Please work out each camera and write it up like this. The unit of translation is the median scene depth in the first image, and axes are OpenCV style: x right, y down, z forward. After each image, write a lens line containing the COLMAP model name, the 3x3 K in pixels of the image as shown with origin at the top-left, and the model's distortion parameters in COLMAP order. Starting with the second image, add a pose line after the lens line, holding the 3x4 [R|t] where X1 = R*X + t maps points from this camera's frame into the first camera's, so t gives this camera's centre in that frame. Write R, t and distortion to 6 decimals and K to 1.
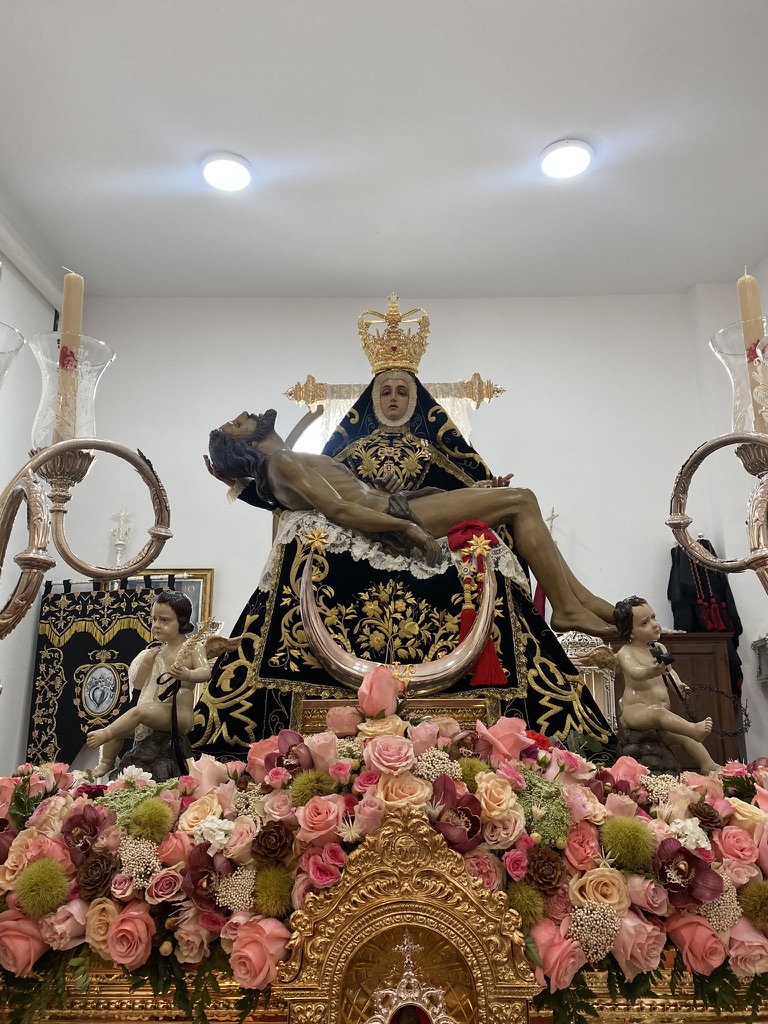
lens RADIAL K [[781.8, 0, 381.8], [0, 781.8, 485.1], [0, 0, 1]] dist [-0.004085, -0.005219]
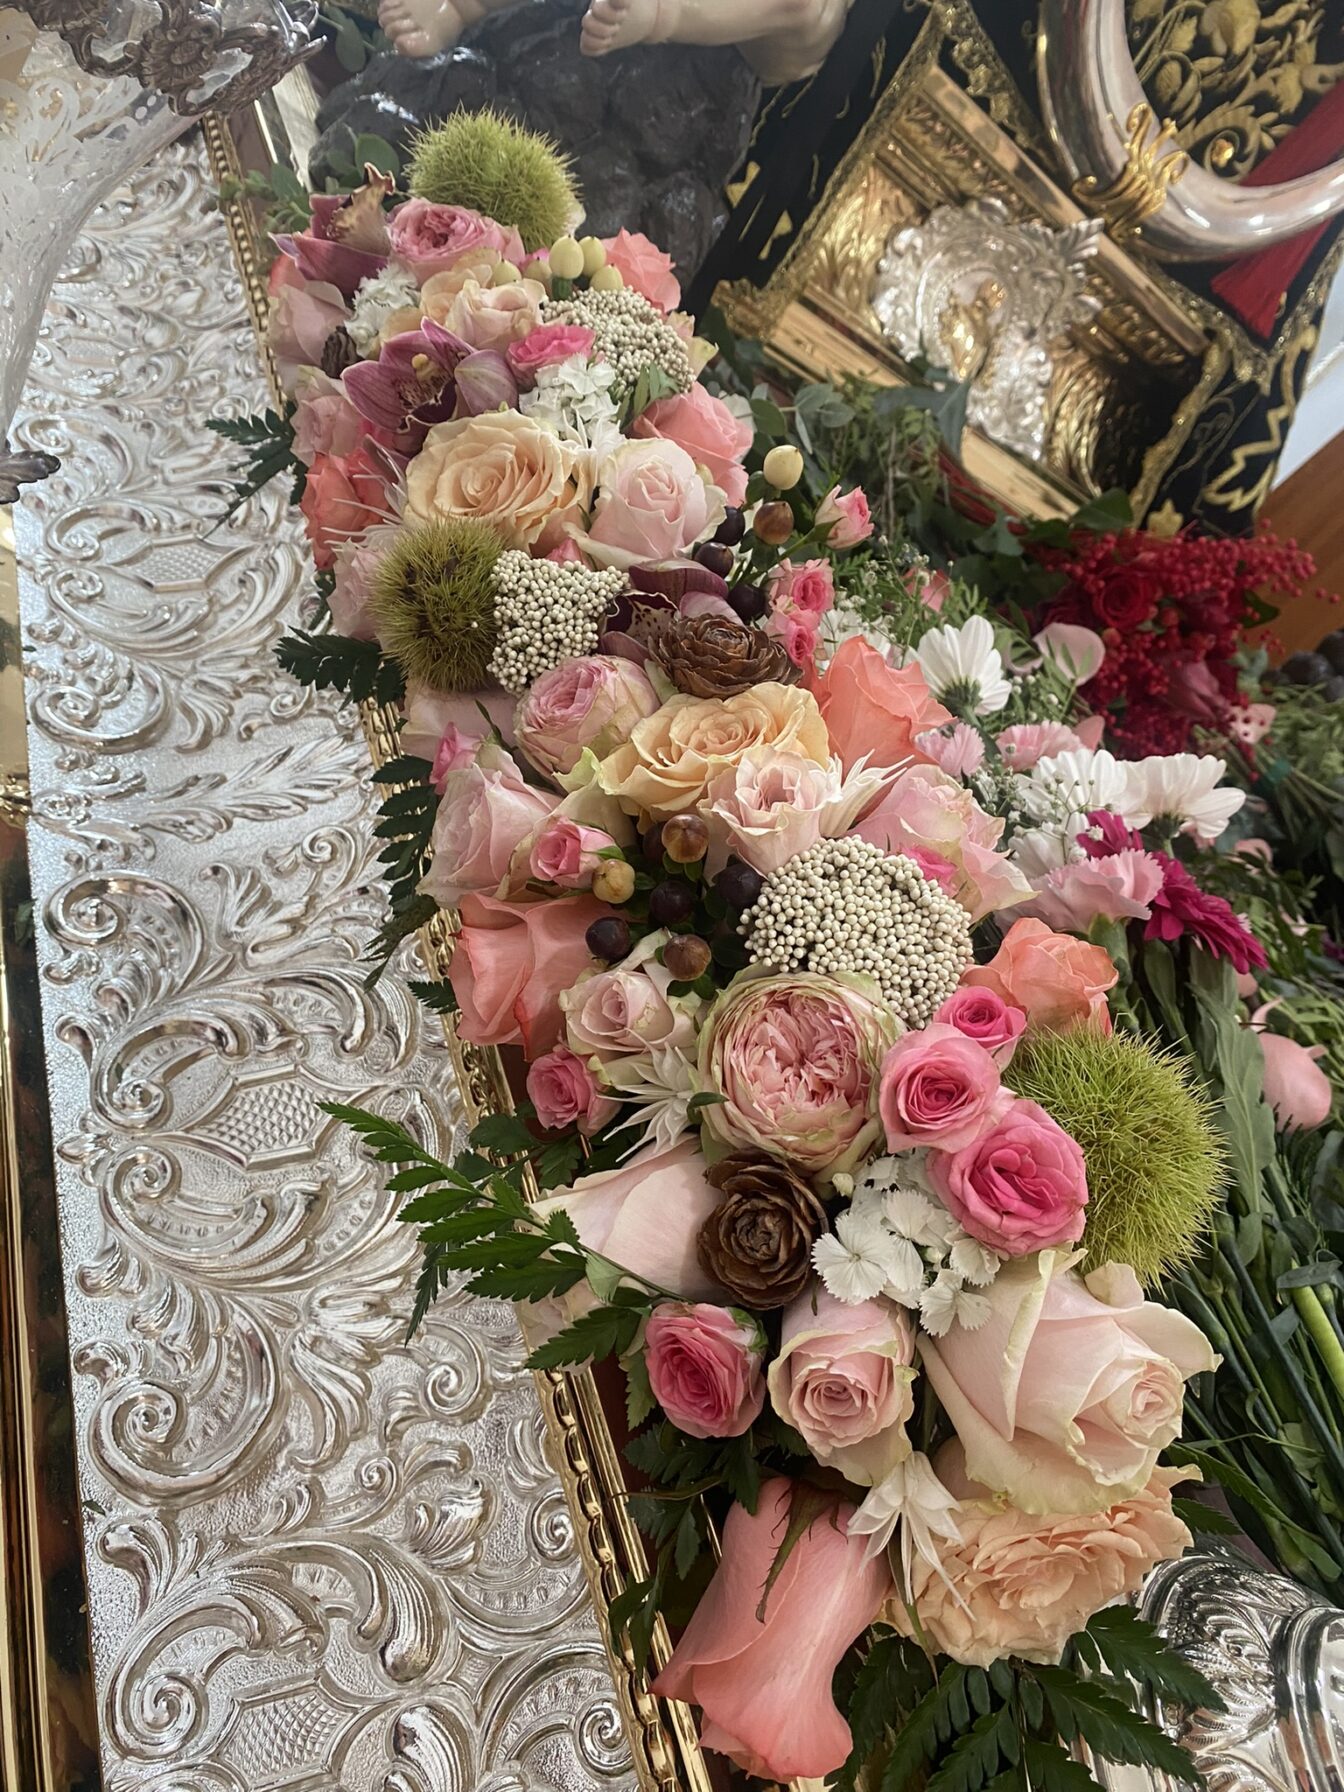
lens RADIAL K [[1368.1, 0, 668.1], [0, 1368.1, 848.9], [0, 0, 1]] dist [-0.004085, -0.005219]
pose [[0.702781, 0.176159, 0.689251, -0.427924], [-0.691506, 0.396707, 0.603691, 0.138471], [-0.167085, -0.900884, 0.400613, 0.503654]]
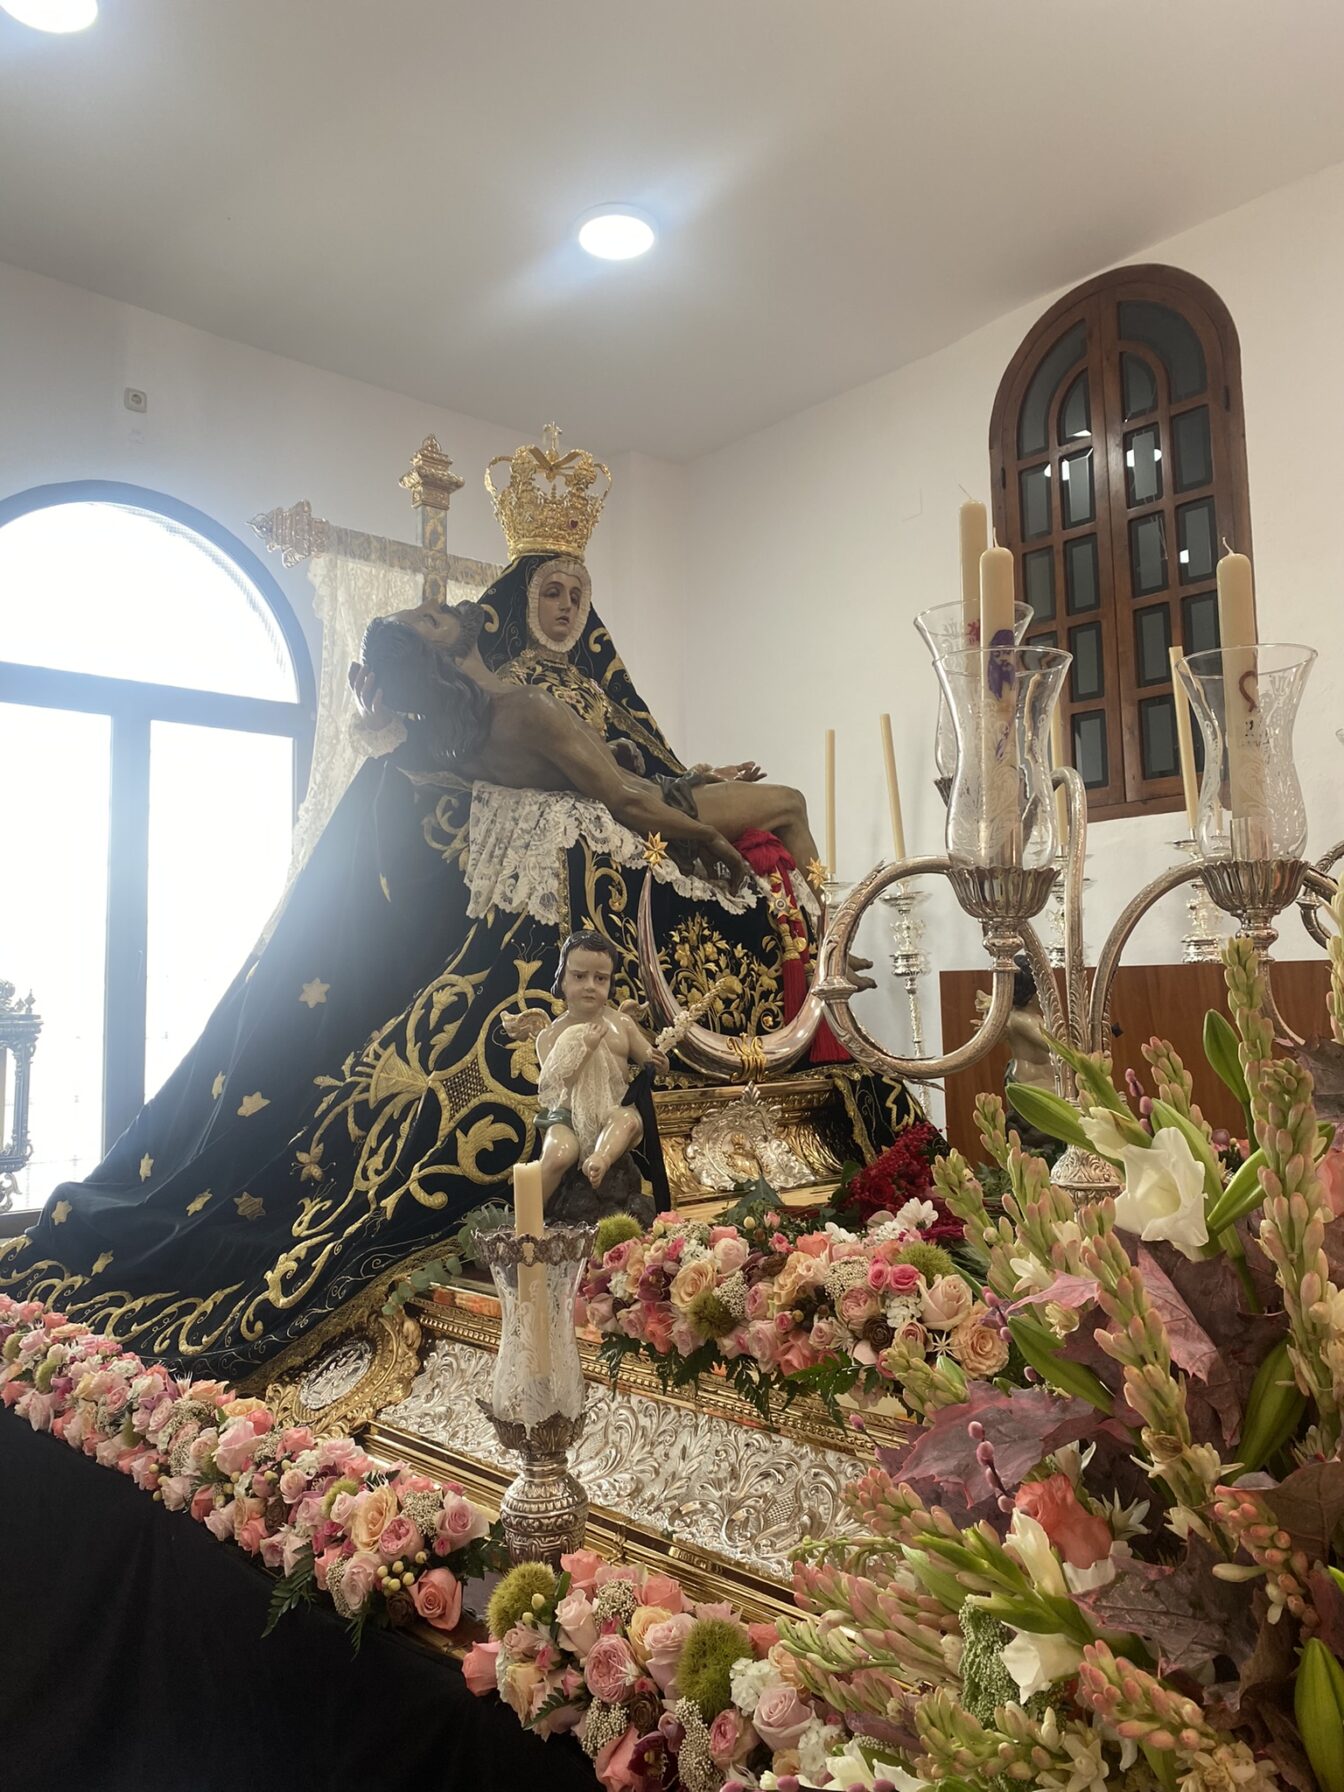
lens RADIAL K [[1362.7, 0, 668.7], [0, 1362.7, 865.3], [0, 0, 1]] dist [0.065819, -0.002017]
pose [[0.718879, 0.057569, 0.692747, -0.825006], [-0.153839, 0.985030, 0.077783, -0.007553], [-0.677898, -0.162488, 0.716974, 0.177106]]
